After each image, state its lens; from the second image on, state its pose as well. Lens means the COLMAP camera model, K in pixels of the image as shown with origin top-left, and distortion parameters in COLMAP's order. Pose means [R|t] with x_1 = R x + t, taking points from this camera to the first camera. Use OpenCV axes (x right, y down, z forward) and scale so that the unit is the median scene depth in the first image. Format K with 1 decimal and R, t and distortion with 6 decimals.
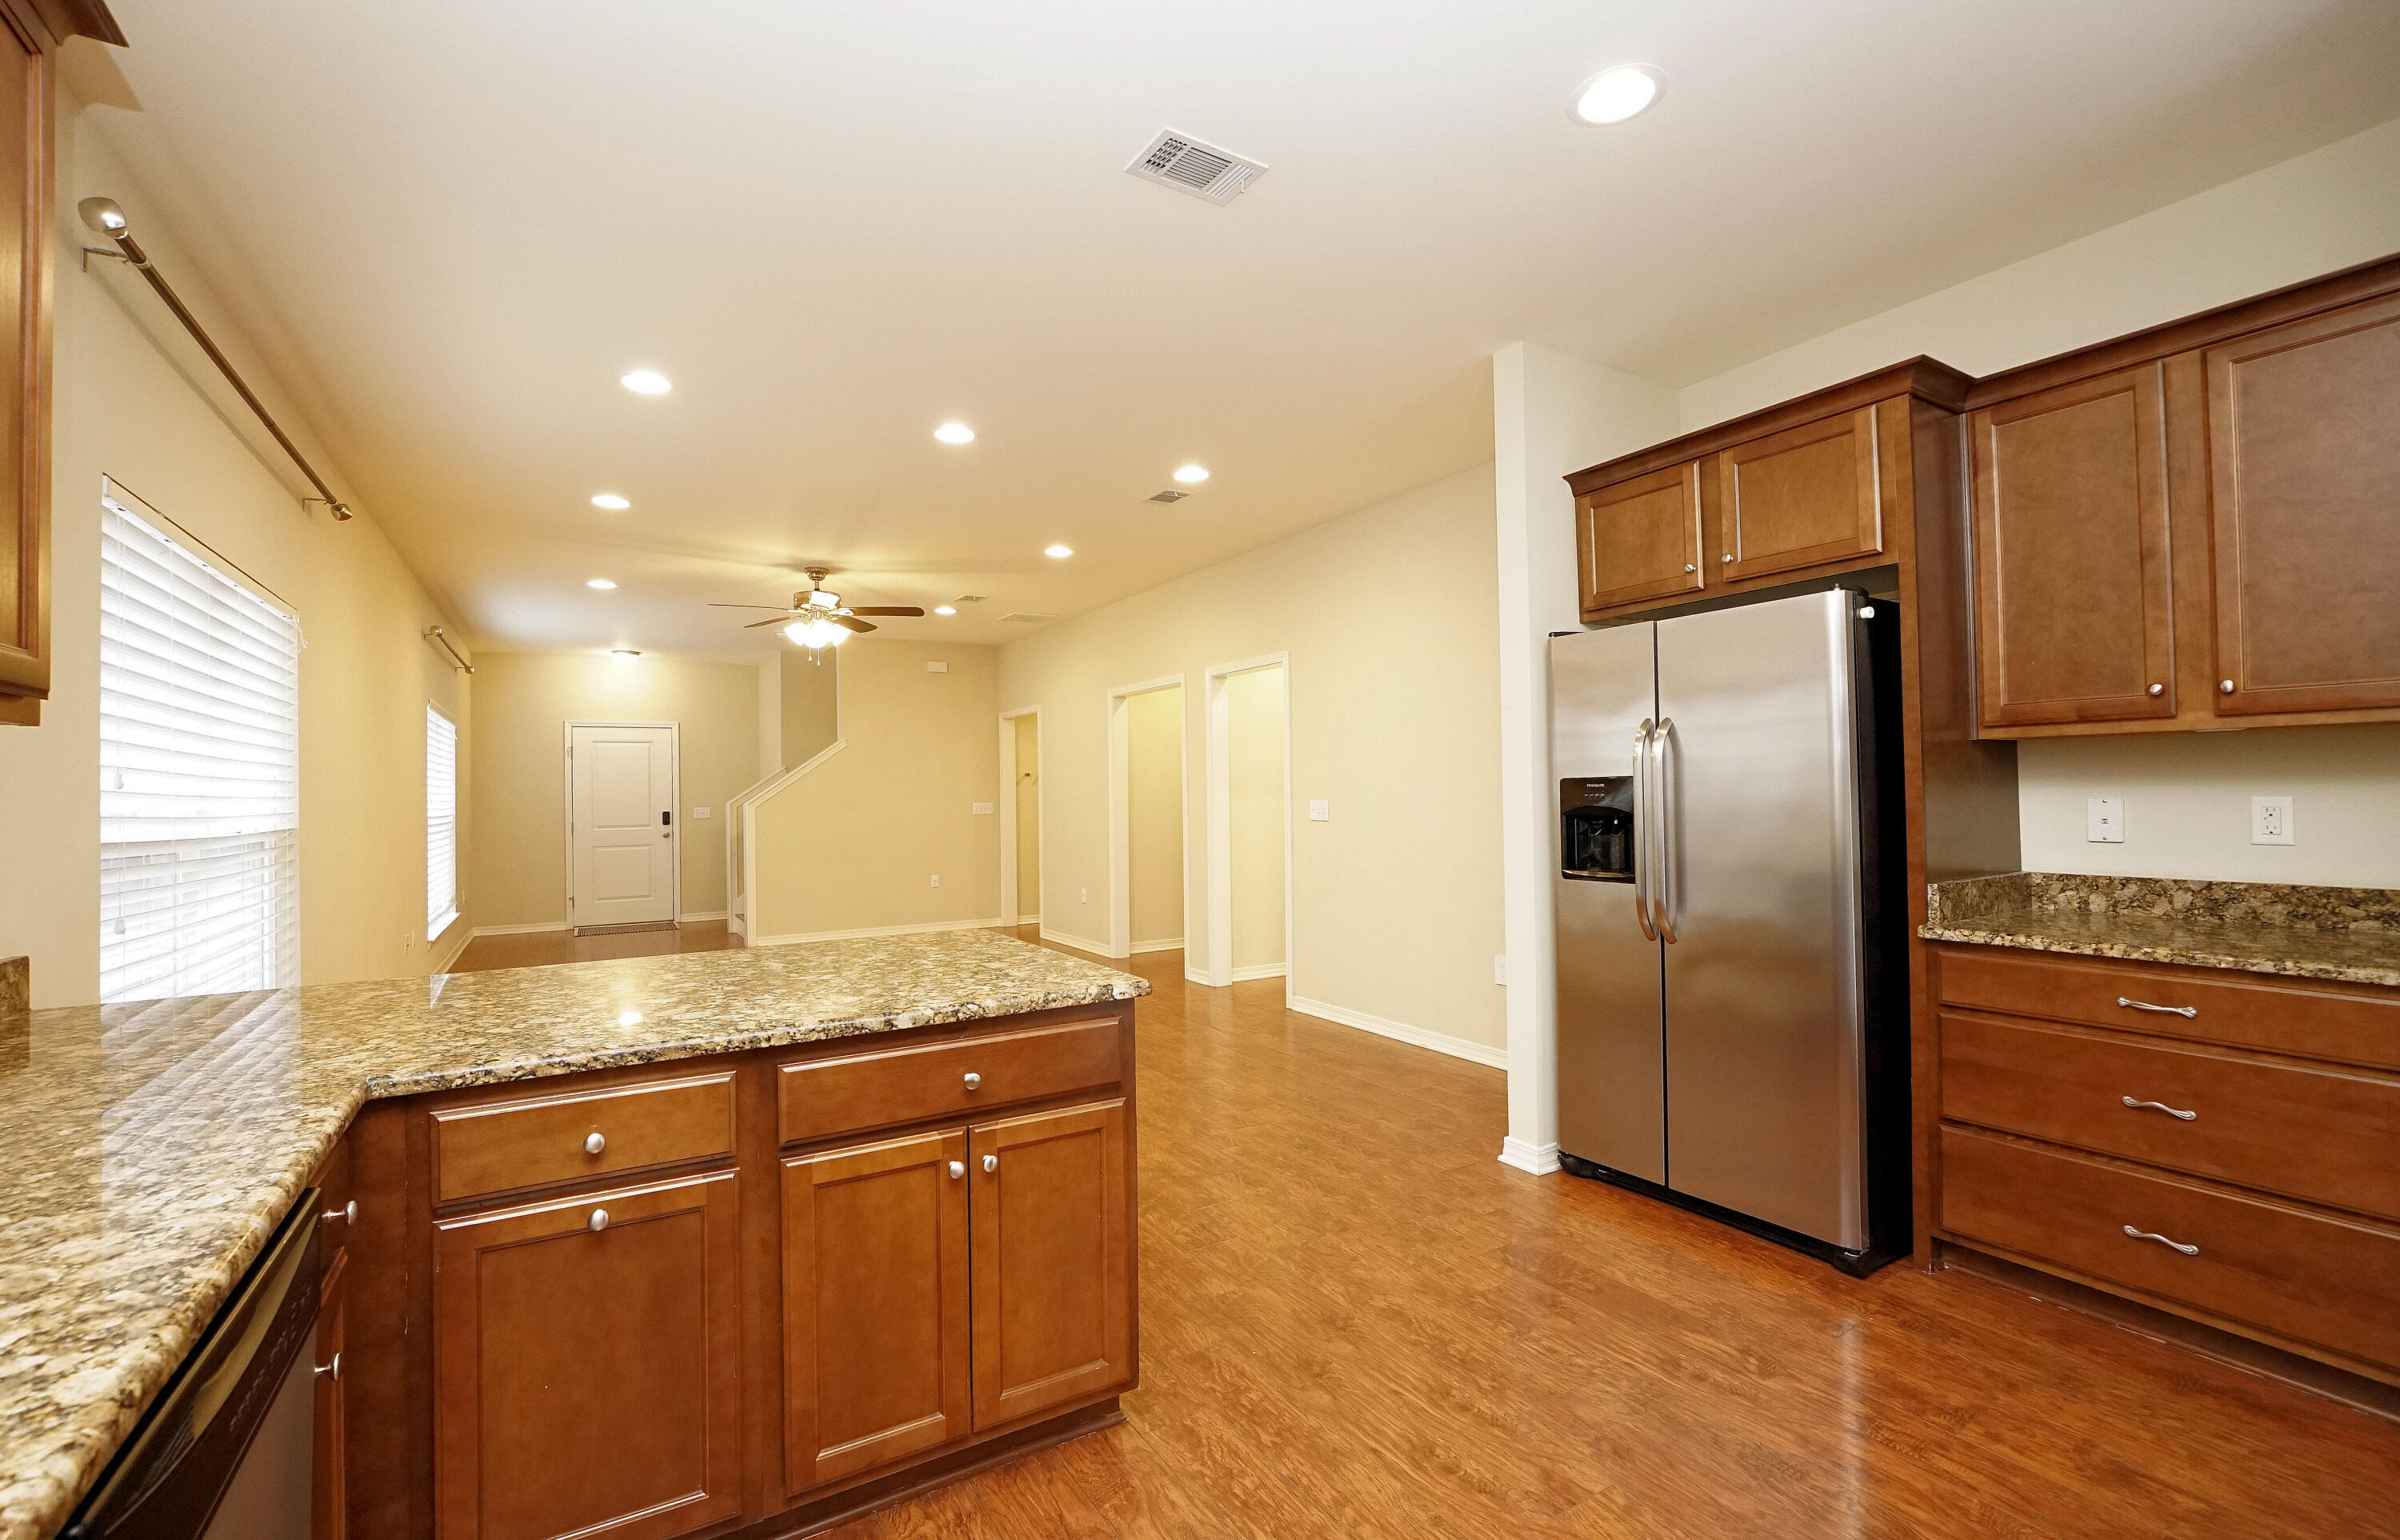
lens RADIAL K [[1013.8, 0, 1153.6], [0, 1013.8, 782.5], [0, 0, 1]] dist [-0.002794, 0.000192]
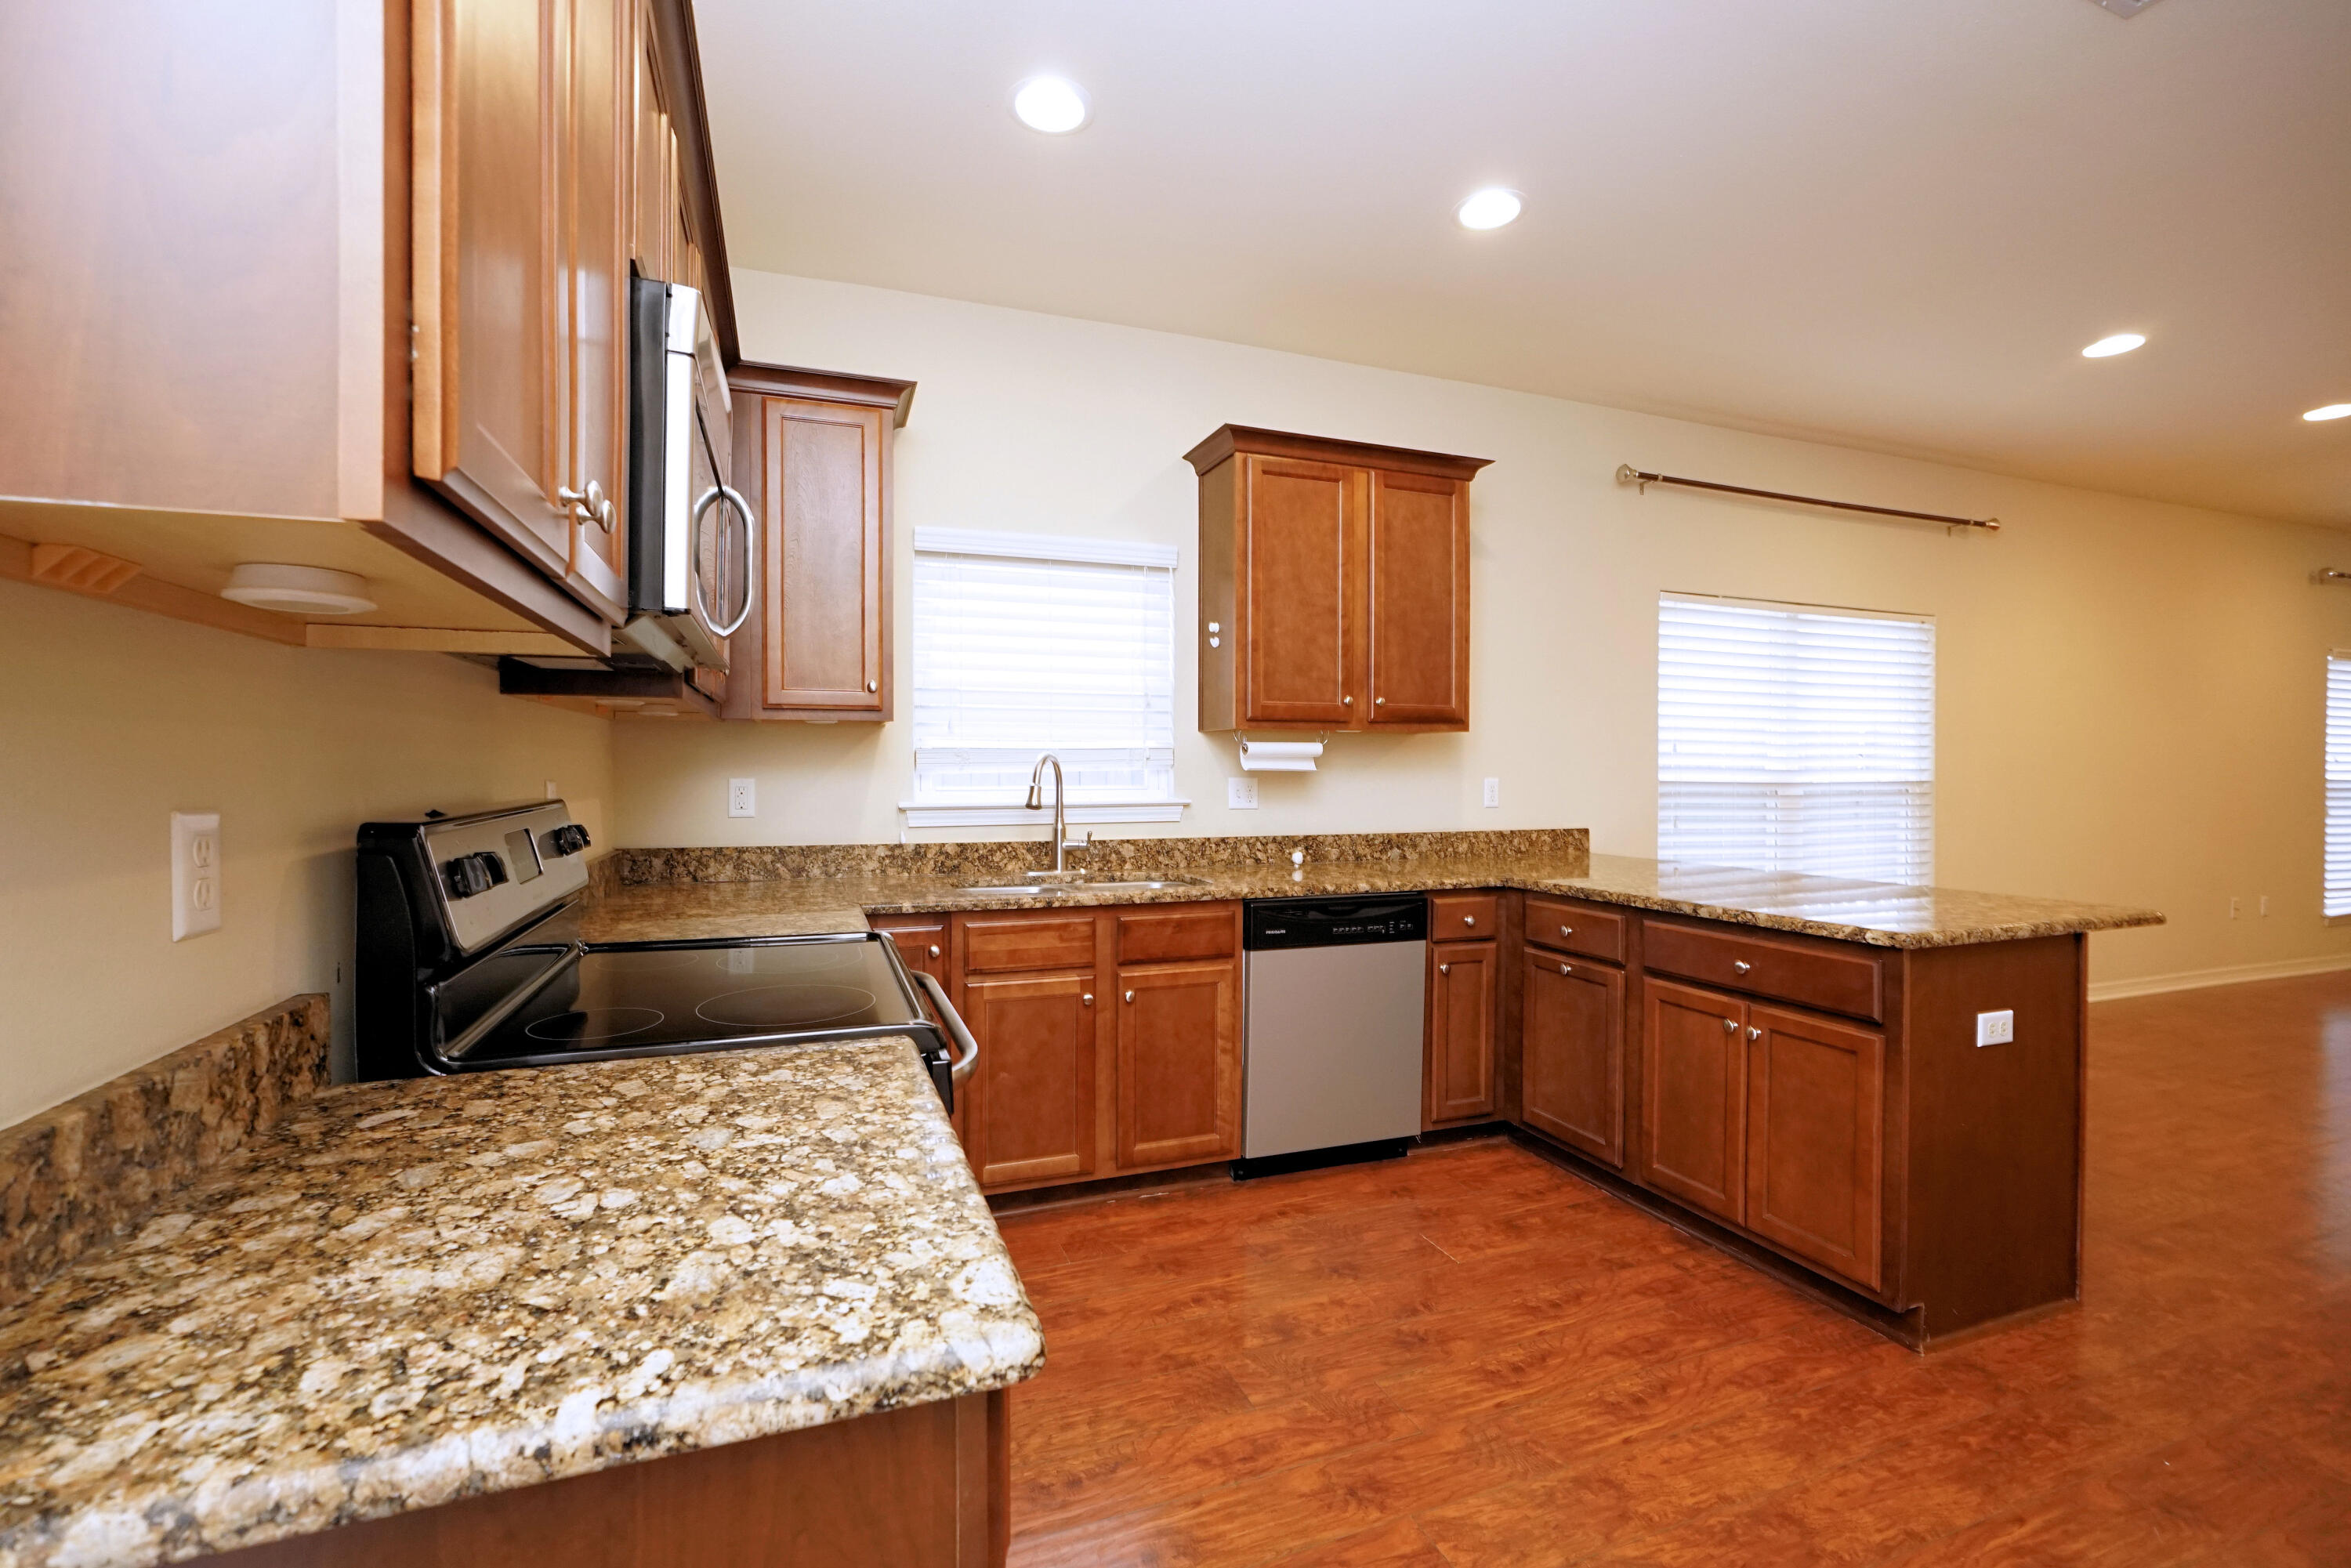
lens RADIAL K [[982.8, 0, 1167.5], [0, 982.8, 783.7], [0, 0, 1]] dist [-0.007550, 0.001223]
pose [[-0.173005, 0.029053, -0.984492, 1.017707], [0.015910, 0.999517, 0.026700, 0.000018], [0.984792, -0.011044, -0.173384, 0.387452]]
